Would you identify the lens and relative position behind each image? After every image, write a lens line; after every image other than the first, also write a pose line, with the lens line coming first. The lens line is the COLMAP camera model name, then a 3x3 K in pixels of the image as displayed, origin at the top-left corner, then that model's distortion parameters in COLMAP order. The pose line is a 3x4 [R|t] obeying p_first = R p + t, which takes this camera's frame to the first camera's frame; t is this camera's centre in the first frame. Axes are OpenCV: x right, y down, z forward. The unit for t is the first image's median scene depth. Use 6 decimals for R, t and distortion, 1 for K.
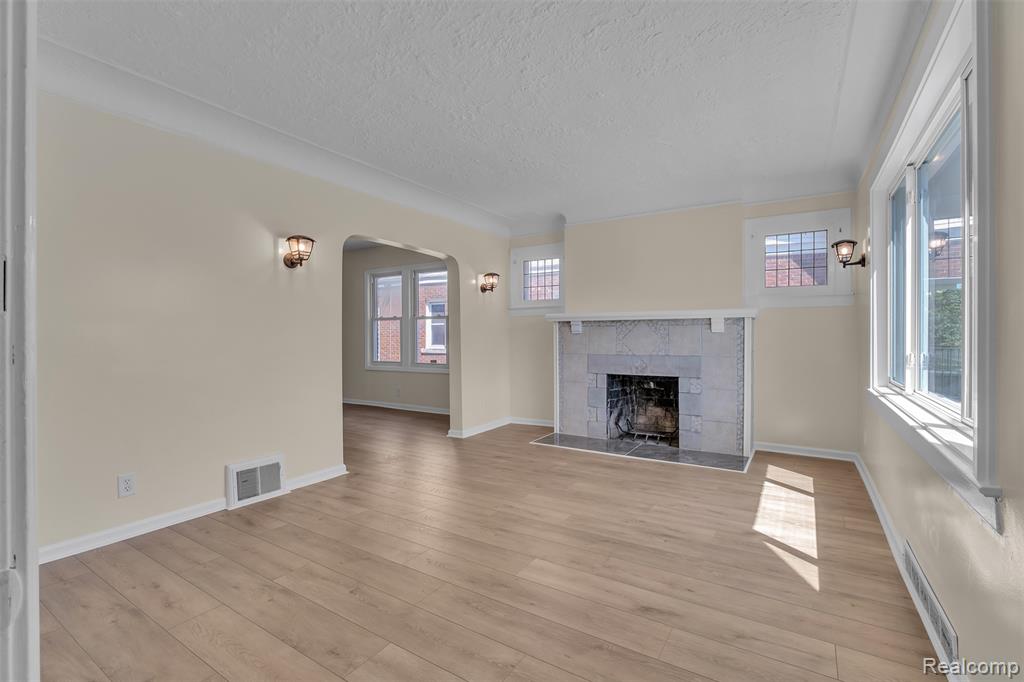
lens RADIAL K [[461.0, 0, 507.3], [0, 461.0, 342.1], [0, 0, 1]] dist [-0.004530, 0.000004]
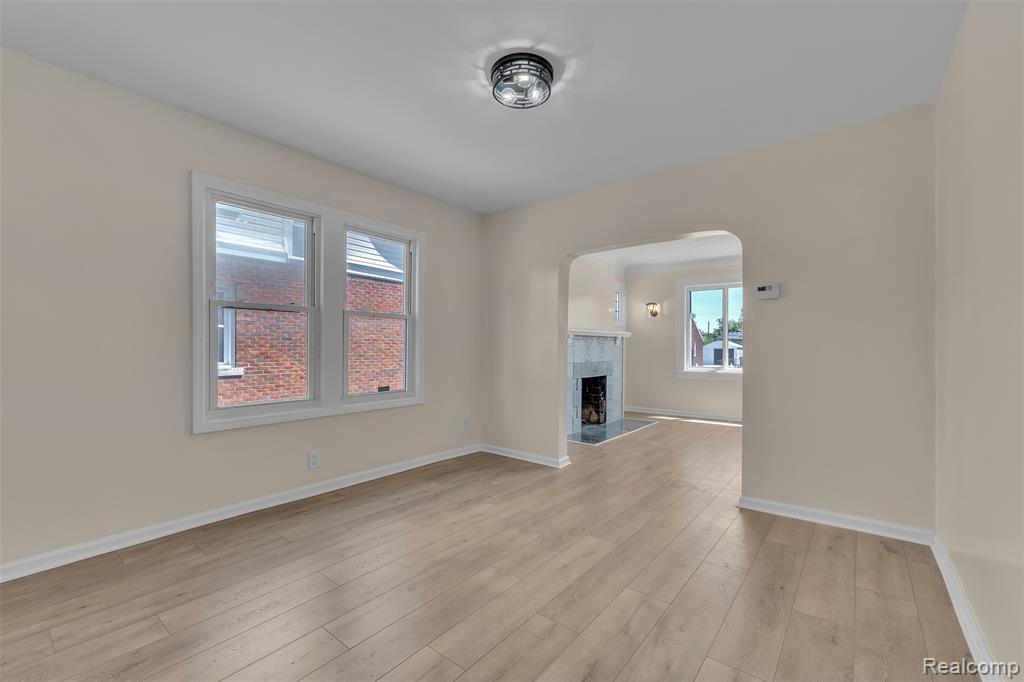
lens RADIAL K [[435.9, 0, 518.9], [0, 435.9, 345.0], [0, 0, 1]] dist [-0.004646, -0.001467]
pose [[0.076444, 0.009965, 0.997024, -1.042495], [0.006896, 0.999921, -0.010523, -0.009431], [-0.997050, 0.007680, 0.076369, 1.161129]]
